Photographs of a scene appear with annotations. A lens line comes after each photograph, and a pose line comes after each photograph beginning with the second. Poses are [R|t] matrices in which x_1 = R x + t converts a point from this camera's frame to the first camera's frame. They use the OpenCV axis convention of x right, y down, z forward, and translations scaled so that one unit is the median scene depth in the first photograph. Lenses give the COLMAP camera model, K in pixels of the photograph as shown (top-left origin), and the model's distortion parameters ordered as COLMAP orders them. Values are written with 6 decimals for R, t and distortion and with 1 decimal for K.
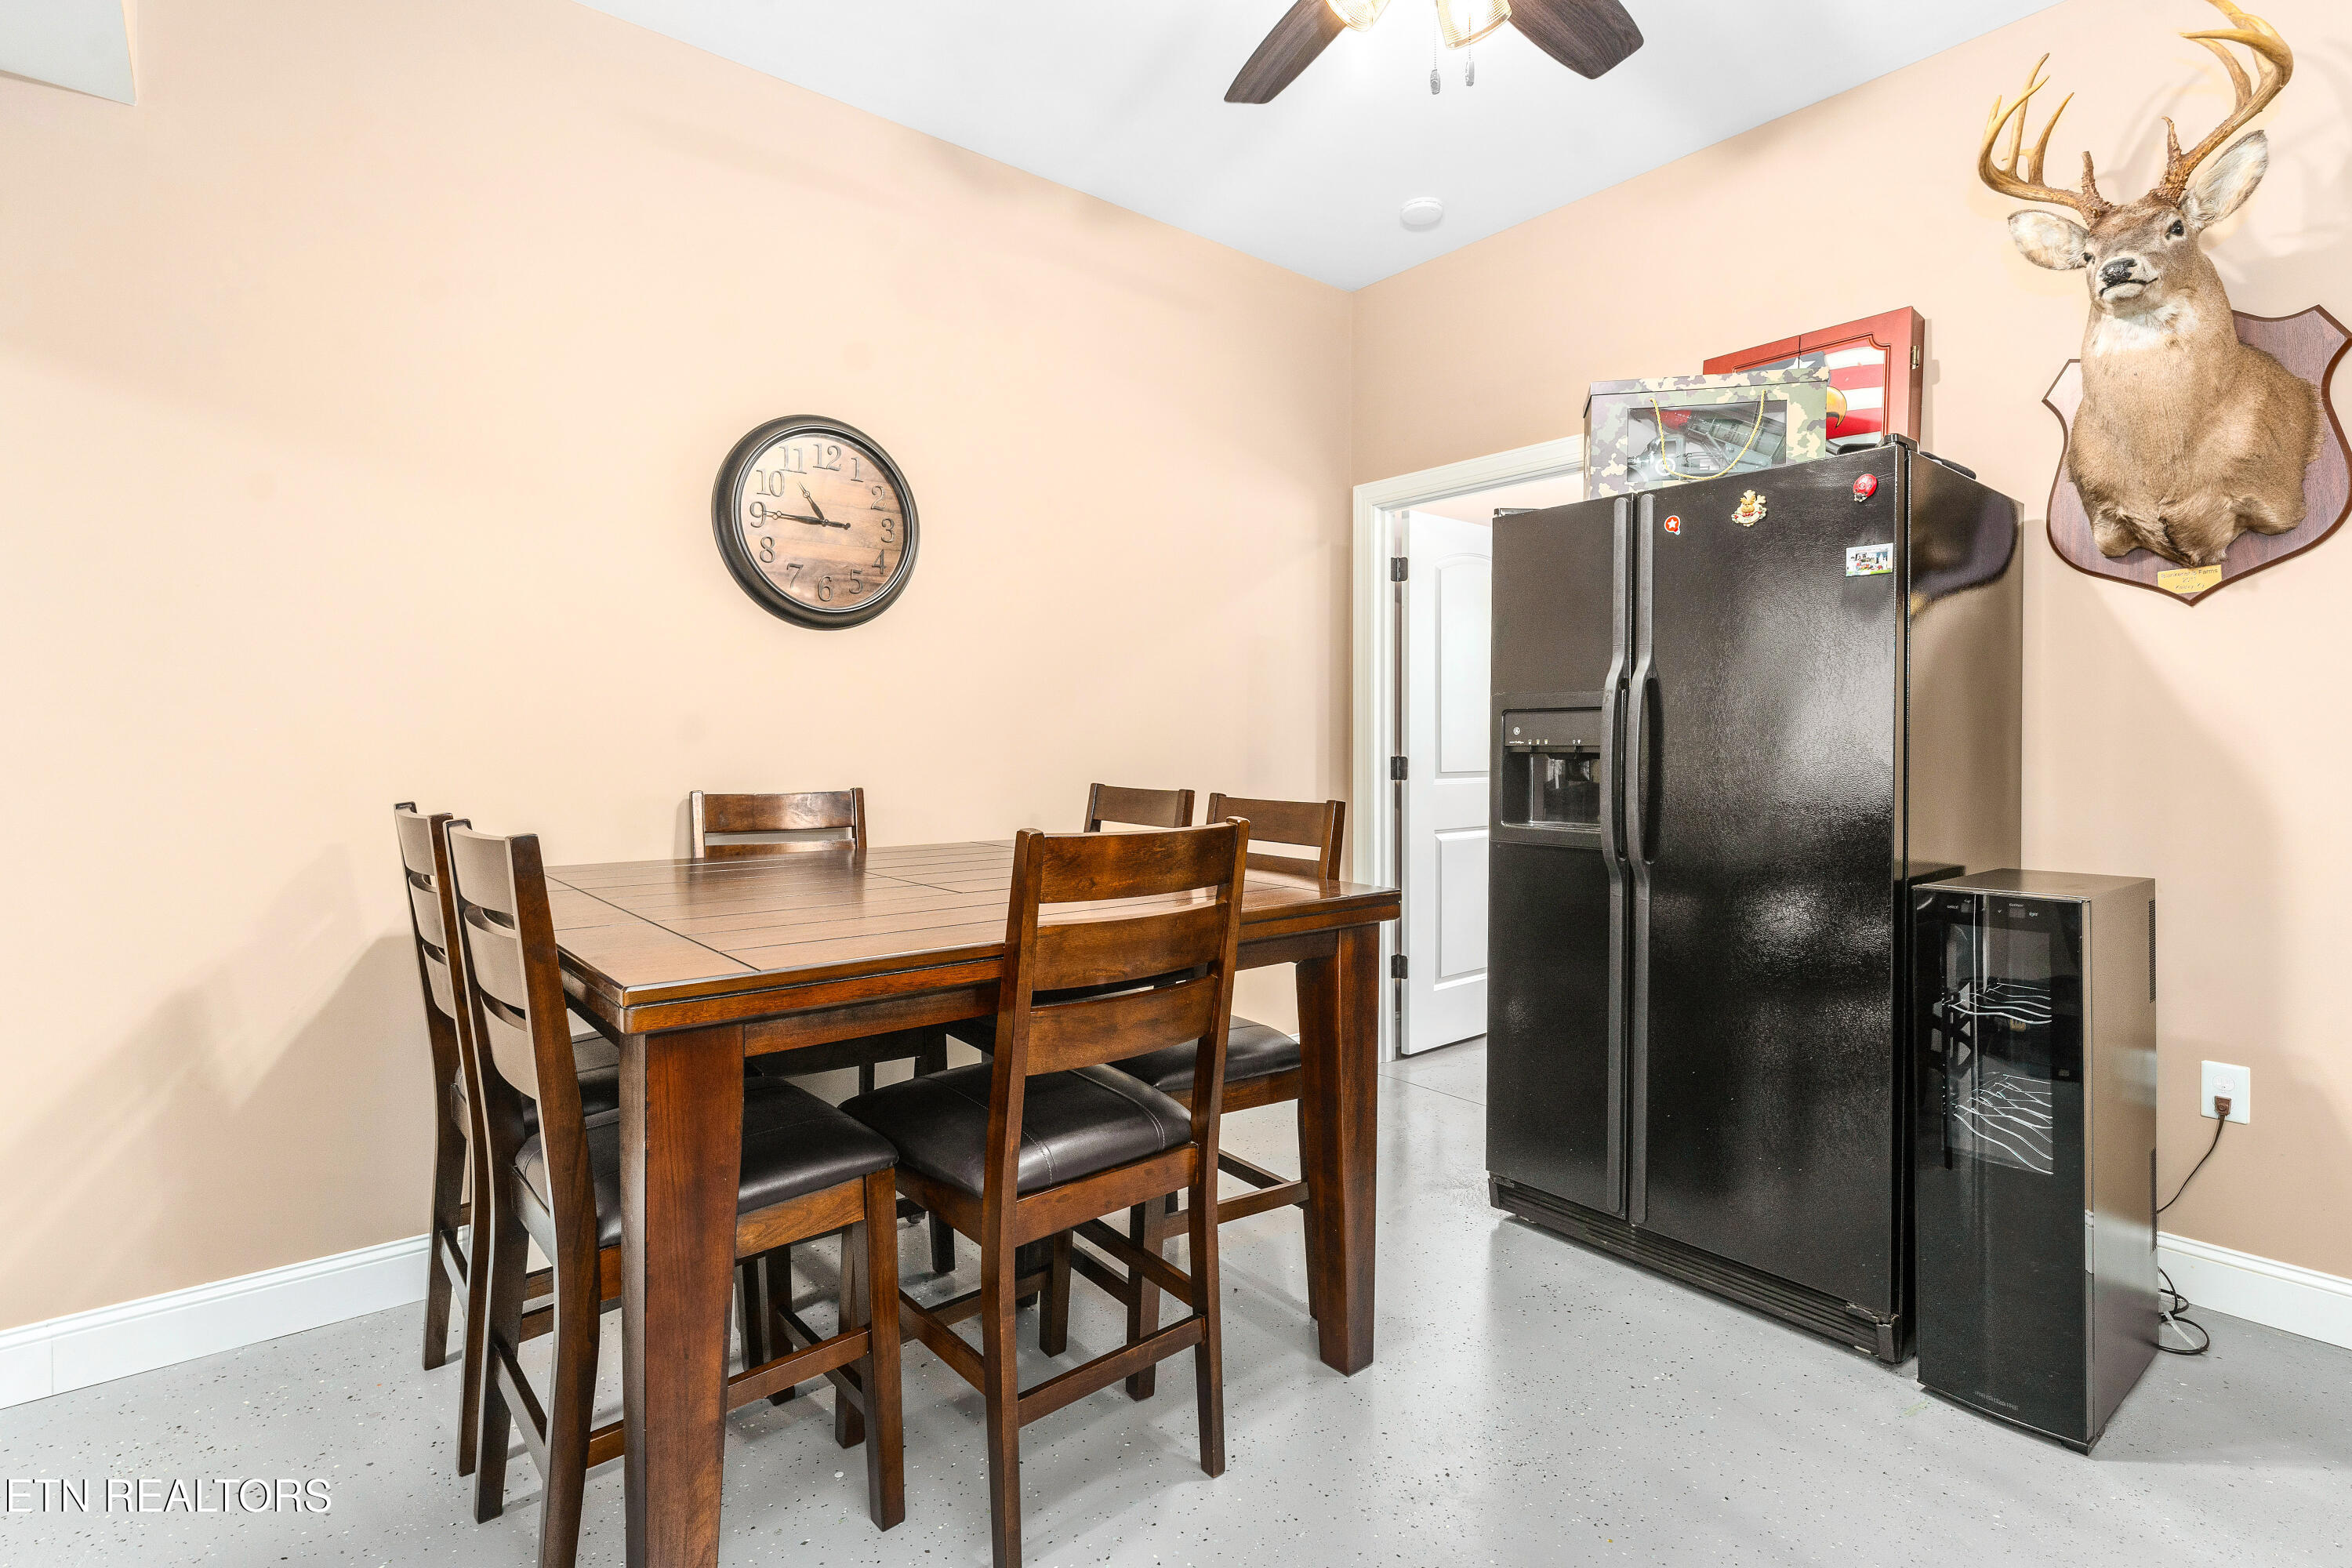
lens RADIAL K [[1115.0, 0, 1174.0], [0, 1115.0, 769.4], [0, 0, 1]] dist [-0.000832, -0.000027]
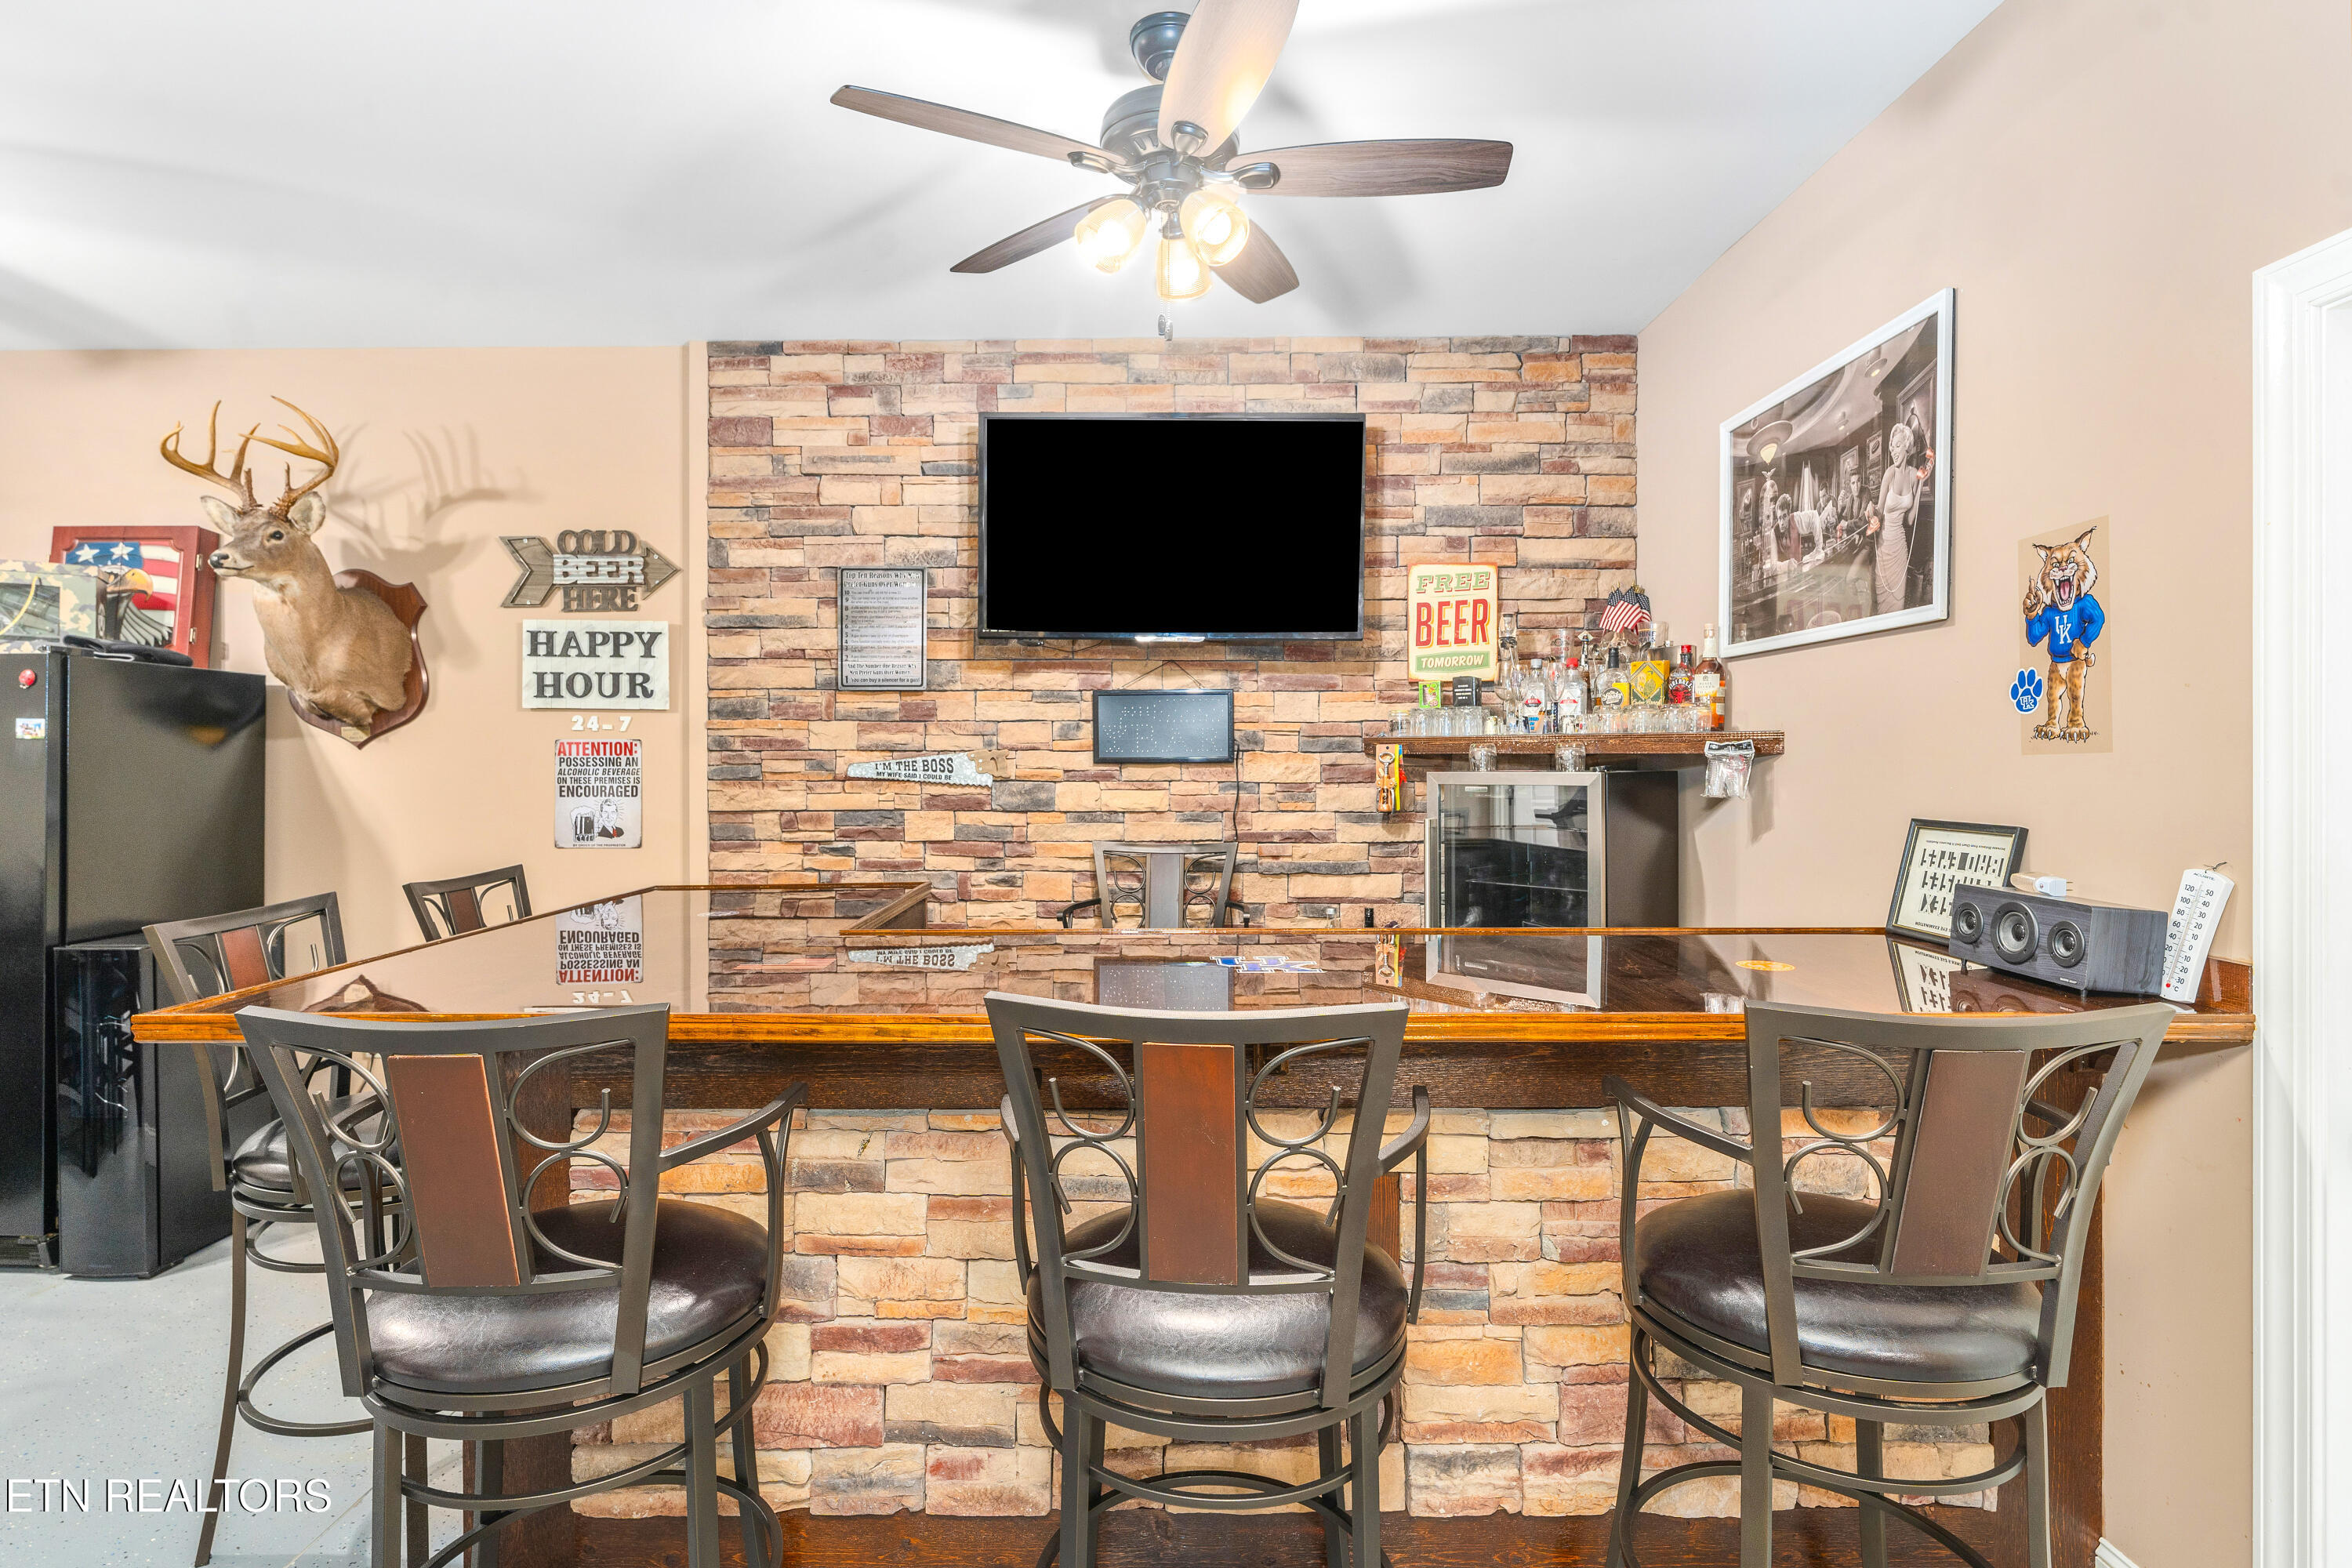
lens RADIAL K [[1148.2, 0, 1173.4], [0, 1148.2, 768.7], [0, 0, 1]] dist [0.002319, 0.000349]
pose [[0.641367, -0.011595, 0.767147, 0.403283], [0.020542, 0.999787, -0.002062, -0.095522], [-0.766960, 0.017082, 0.641468, -1.070532]]
